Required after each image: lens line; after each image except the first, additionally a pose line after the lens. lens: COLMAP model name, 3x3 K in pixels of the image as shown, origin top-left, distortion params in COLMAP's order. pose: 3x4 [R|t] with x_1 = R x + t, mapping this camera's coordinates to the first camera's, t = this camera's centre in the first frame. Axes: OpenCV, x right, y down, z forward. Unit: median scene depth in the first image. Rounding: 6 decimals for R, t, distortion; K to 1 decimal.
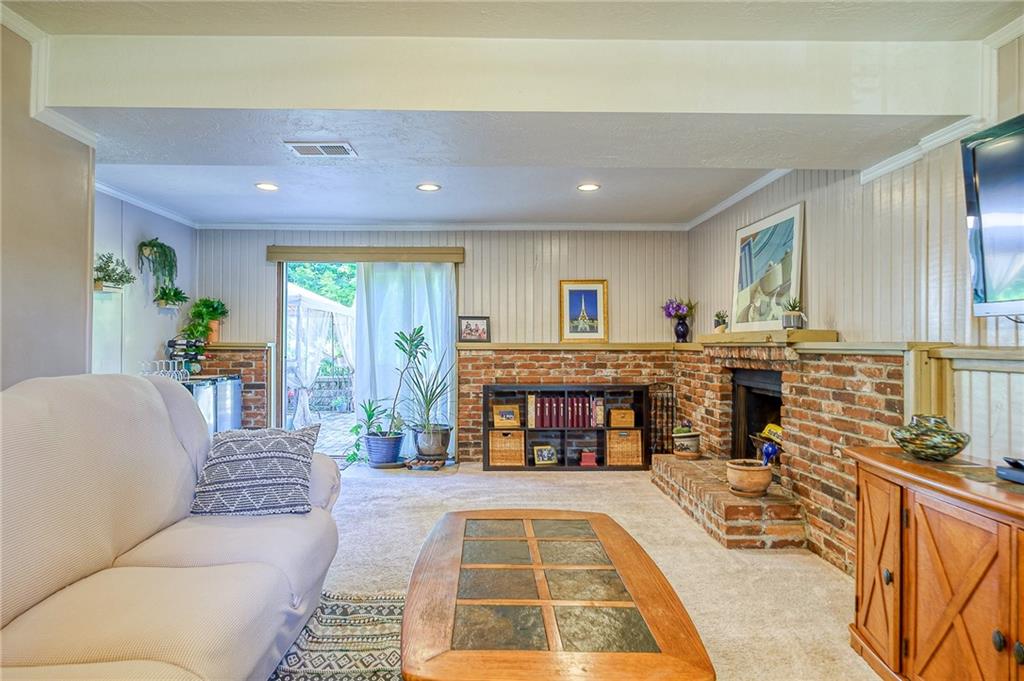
lens RADIAL K [[608.2, 0, 493.2], [0, 608.2, 341.9], [0, 0, 1]] dist [-0.004241, -0.000131]
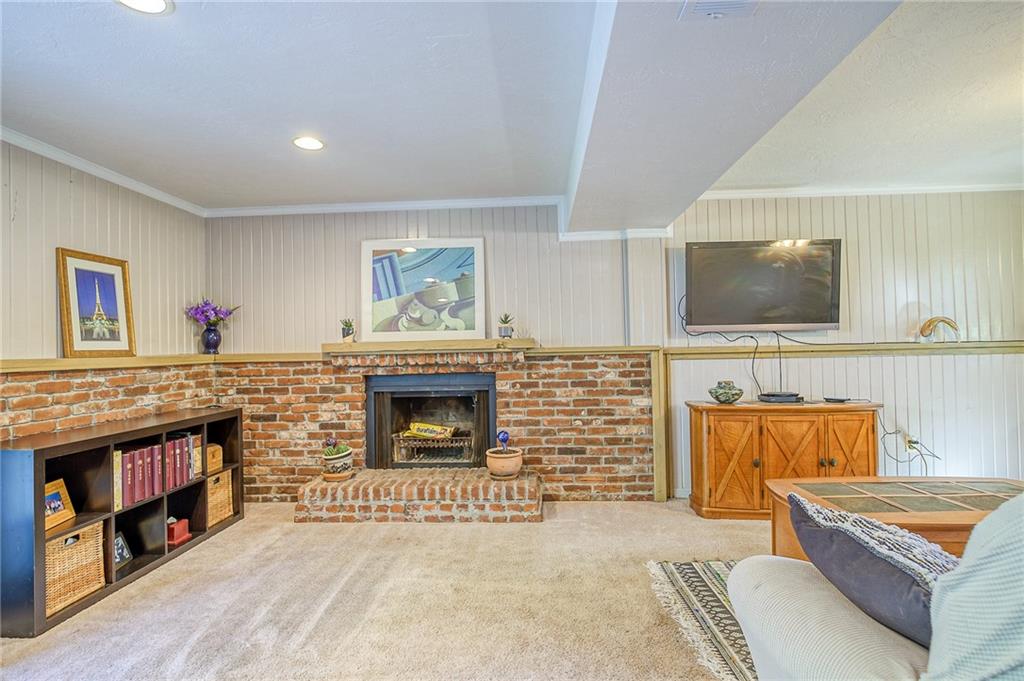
lens RADIAL K [[518.4, 0, 512.0], [0, 518.4, 340.5], [0, 0, 1]] dist [-0.000139, 0.001344]
pose [[0.061942, 0.010799, 0.998021, -0.390600], [0.018032, 0.999766, -0.011937, -0.001696], [-0.997917, 0.018736, 0.061733, 0.610006]]
